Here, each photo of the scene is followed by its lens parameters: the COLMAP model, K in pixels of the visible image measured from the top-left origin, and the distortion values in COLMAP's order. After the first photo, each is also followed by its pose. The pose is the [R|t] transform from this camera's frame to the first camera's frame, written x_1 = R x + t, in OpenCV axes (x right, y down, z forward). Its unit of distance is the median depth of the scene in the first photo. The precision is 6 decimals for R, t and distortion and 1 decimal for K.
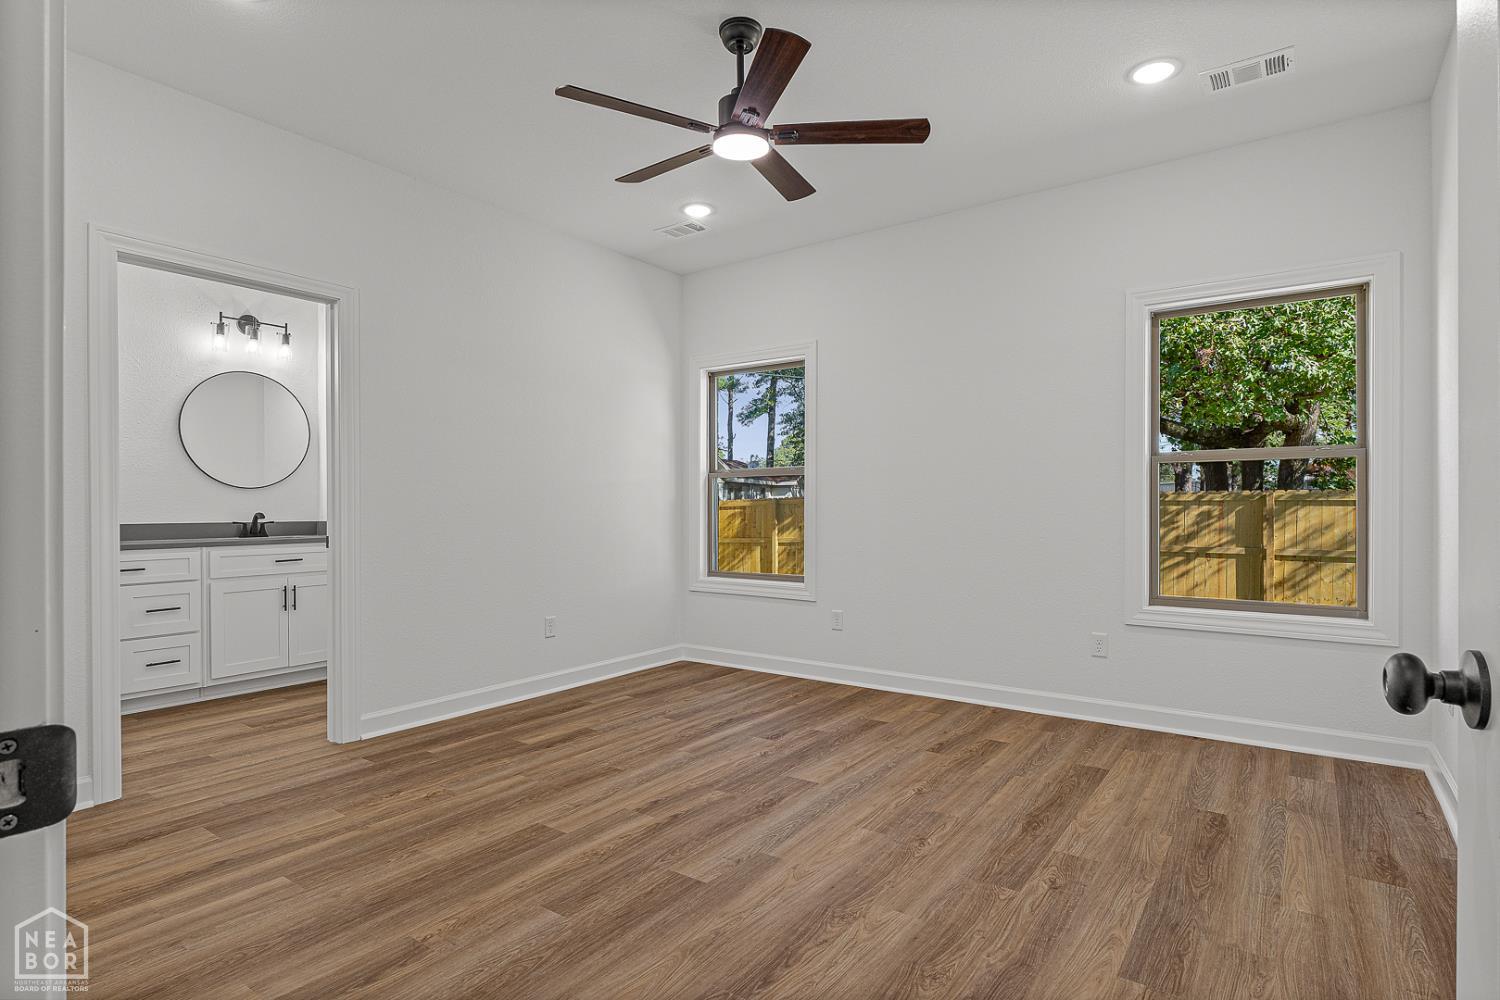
lens RADIAL K [[764.9, 0, 752.0], [0, 764.9, 510.5], [0, 0, 1]] dist [-0.000948, -0.000433]
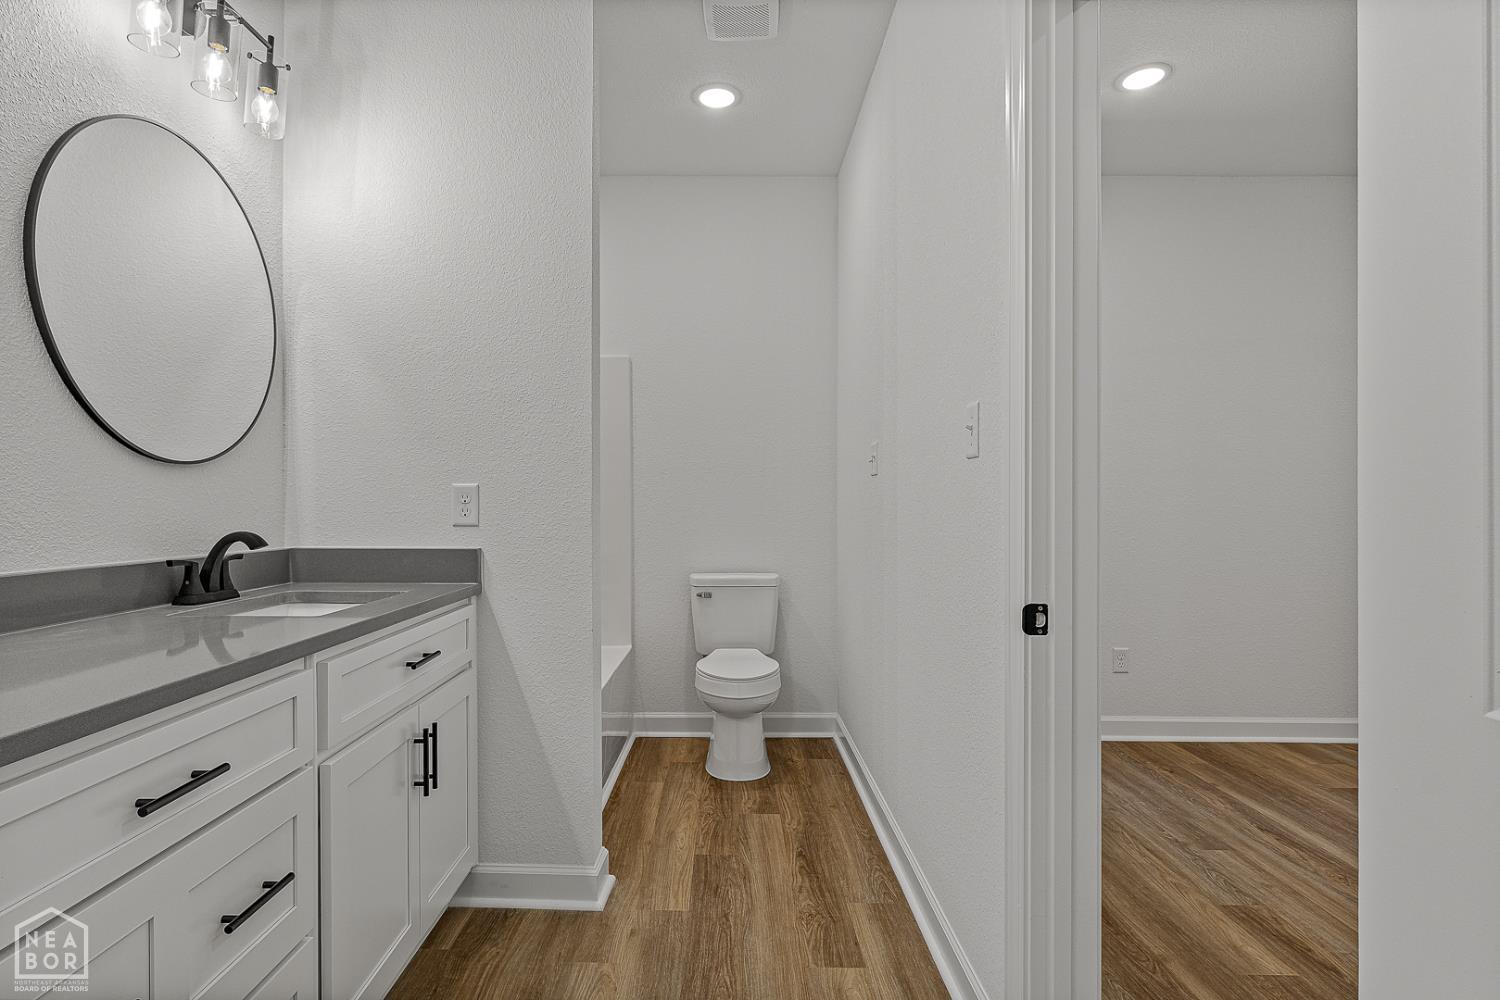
lens RADIAL K [[784.4, 0, 723.6], [0, 784.4, 492.0], [0, 0, 1]] dist [0.000087, -0.000024]
pose [[0.813420, 0.016727, 0.581436, -0.886030], [-0.008576, 0.999823, -0.016766, -0.015028], [-0.581613, 0.008651, 0.813419, 0.746201]]
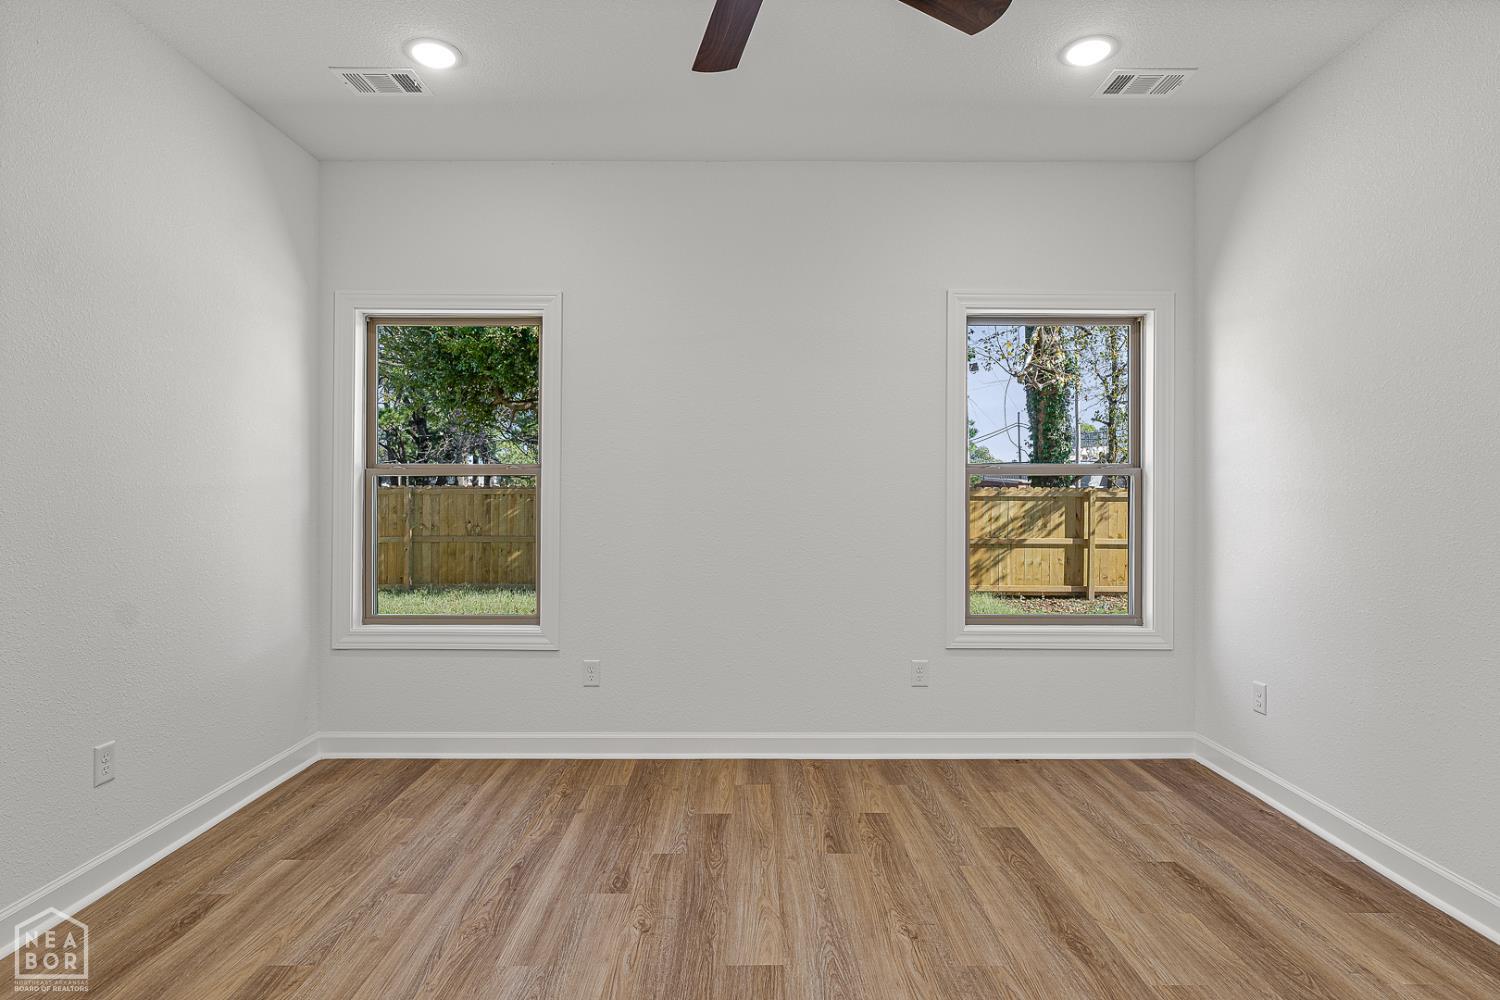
lens RADIAL K [[775.8, 0, 747.0], [0, 775.8, 494.7], [0, 0, 1]] dist [0.000424, -0.000762]
pose [[0.812270, 0.000328, 0.583282, -0.264049], [-0.000368, 1.000000, -0.000050, -0.038934], [-0.583282, -0.000174, 0.812270, 0.383915]]
